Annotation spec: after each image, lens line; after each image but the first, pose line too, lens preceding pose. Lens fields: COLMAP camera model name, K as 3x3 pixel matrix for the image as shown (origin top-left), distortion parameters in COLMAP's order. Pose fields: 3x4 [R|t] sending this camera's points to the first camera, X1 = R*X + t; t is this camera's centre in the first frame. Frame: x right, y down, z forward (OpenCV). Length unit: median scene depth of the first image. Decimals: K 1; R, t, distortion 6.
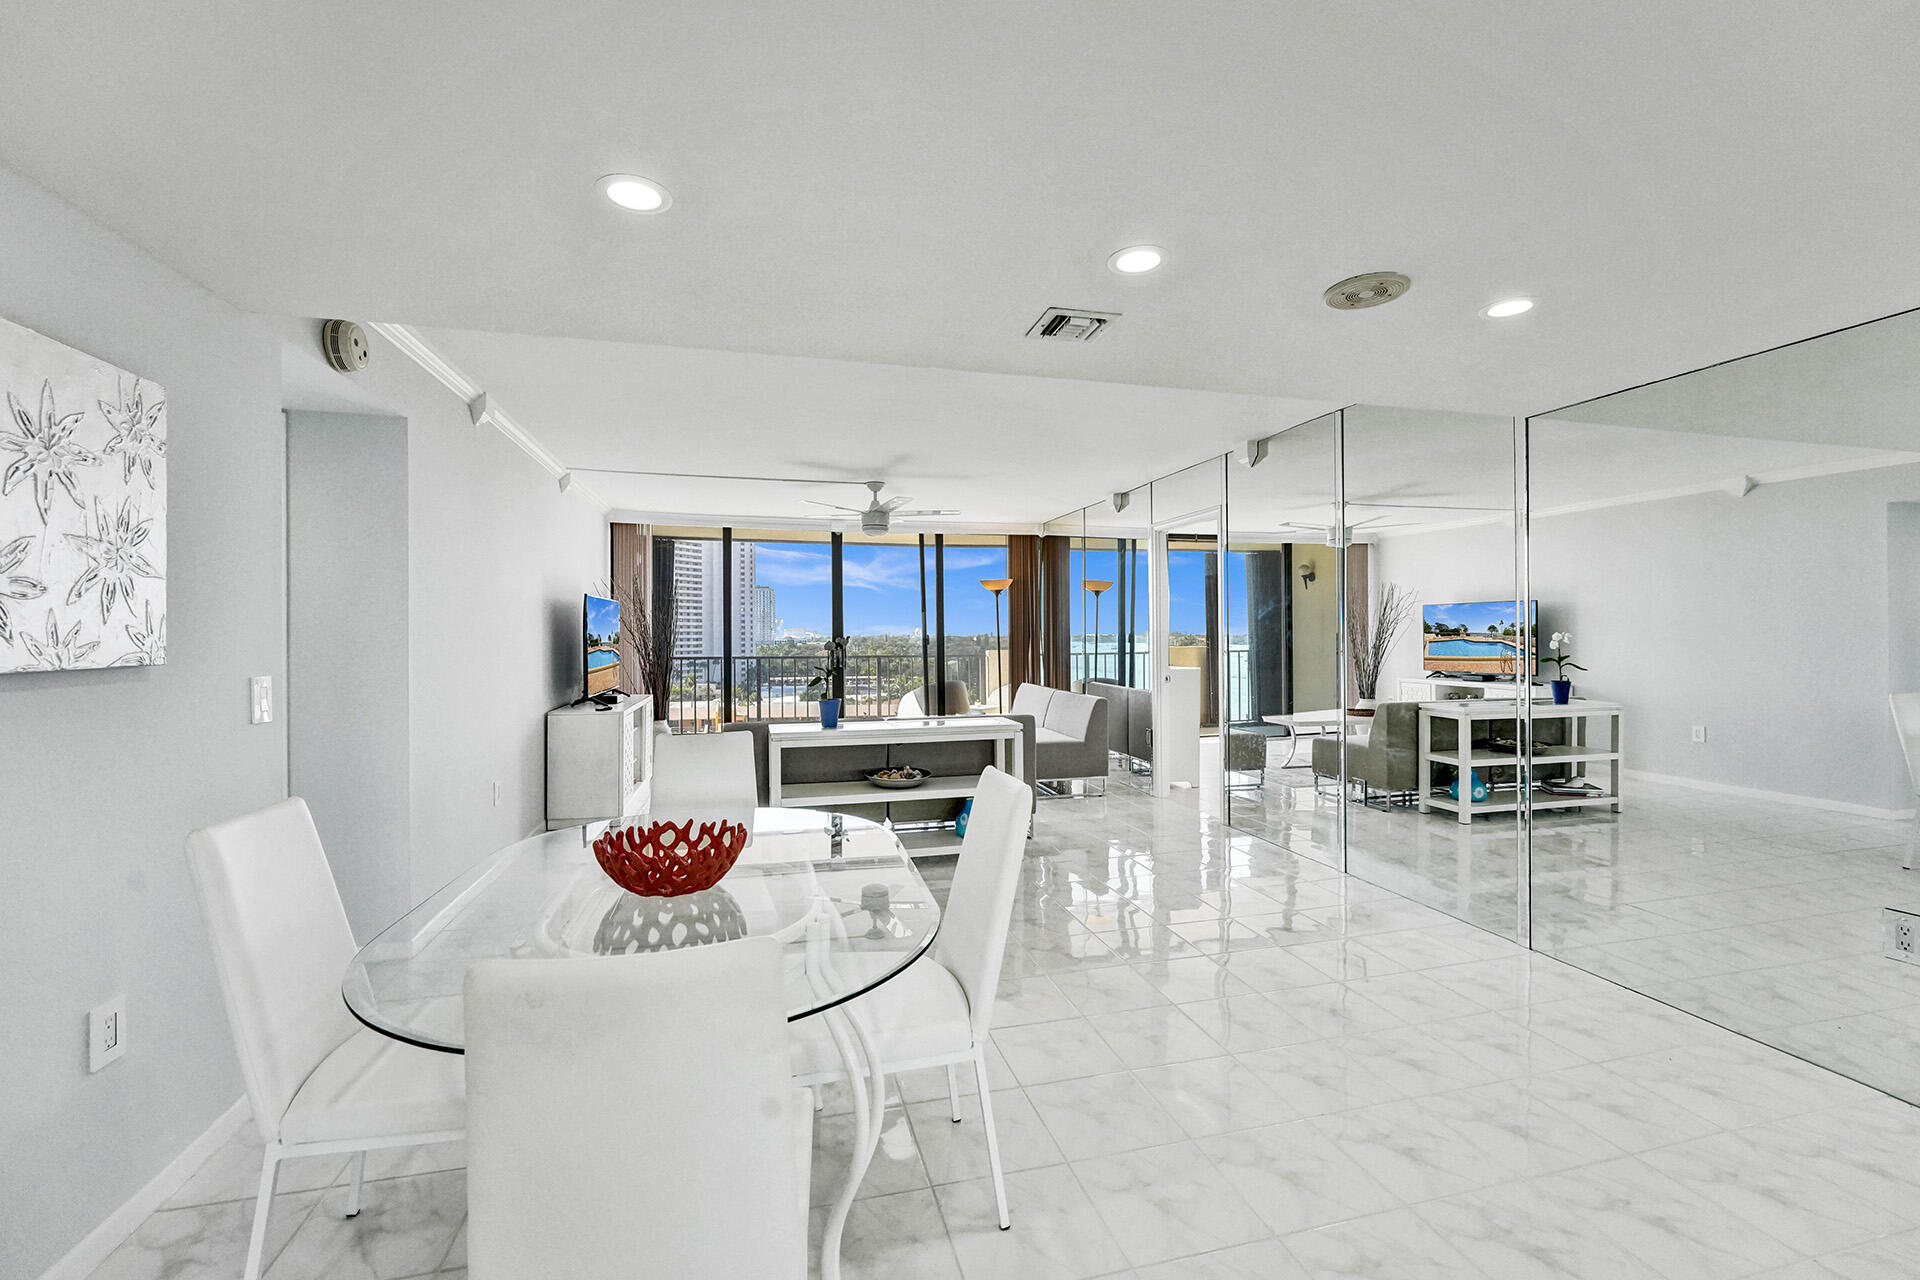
lens RADIAL K [[805.1, 0, 946.0], [0, 805.1, 630.7], [0, 0, 1]] dist [-0.004735, -0.000188]
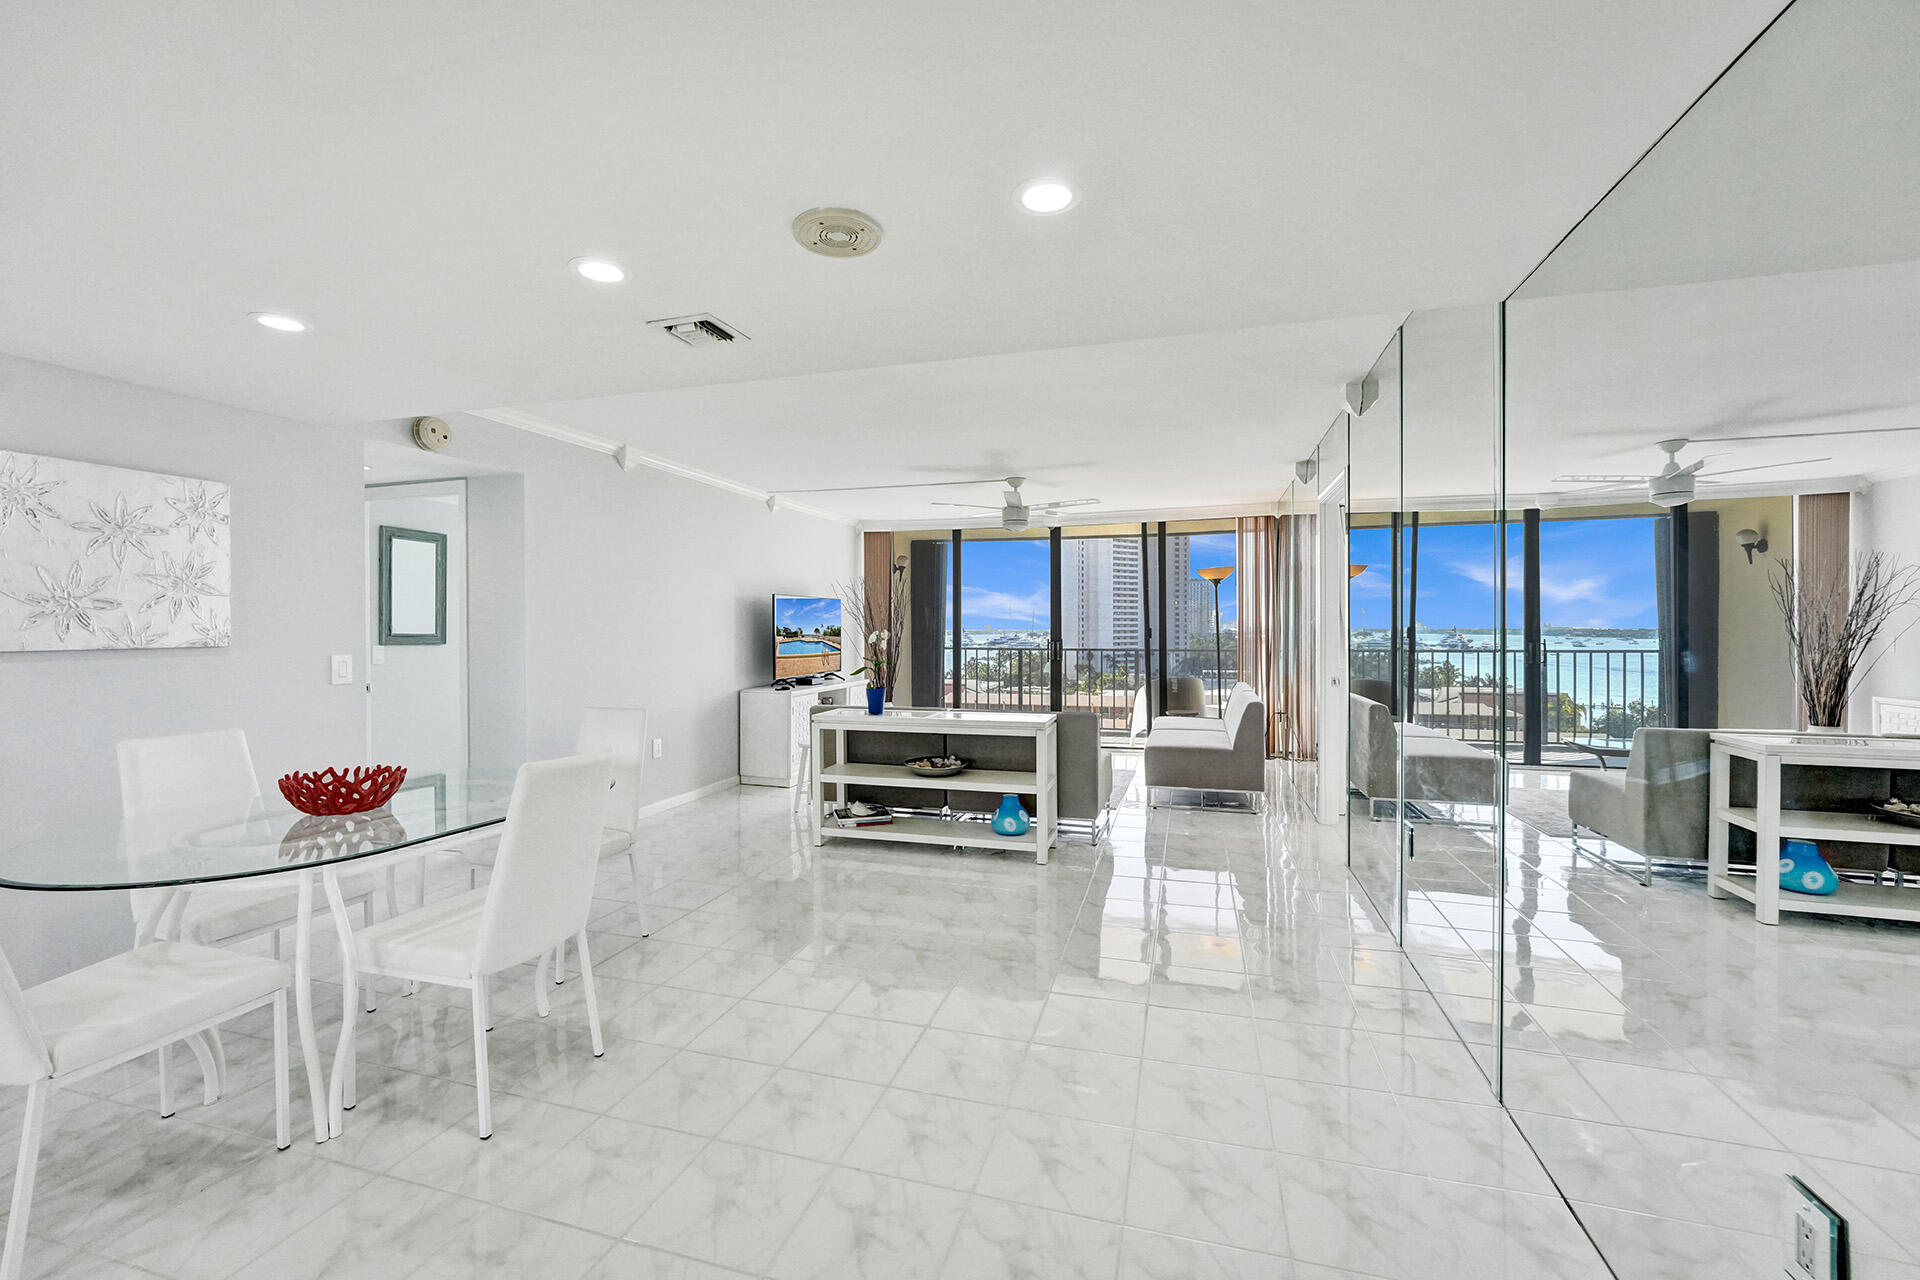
lens RADIAL K [[778.0, 0, 941.8], [0, 778.0, 633.1], [0, 0, 1]] dist [-0.006439, -0.000061]
pose [[0.855287, 0.005910, -0.518121, 0.387730], [0.001045, 0.999913, 0.013131, -0.001835], [0.518154, -0.011772, 0.855206, 0.123617]]
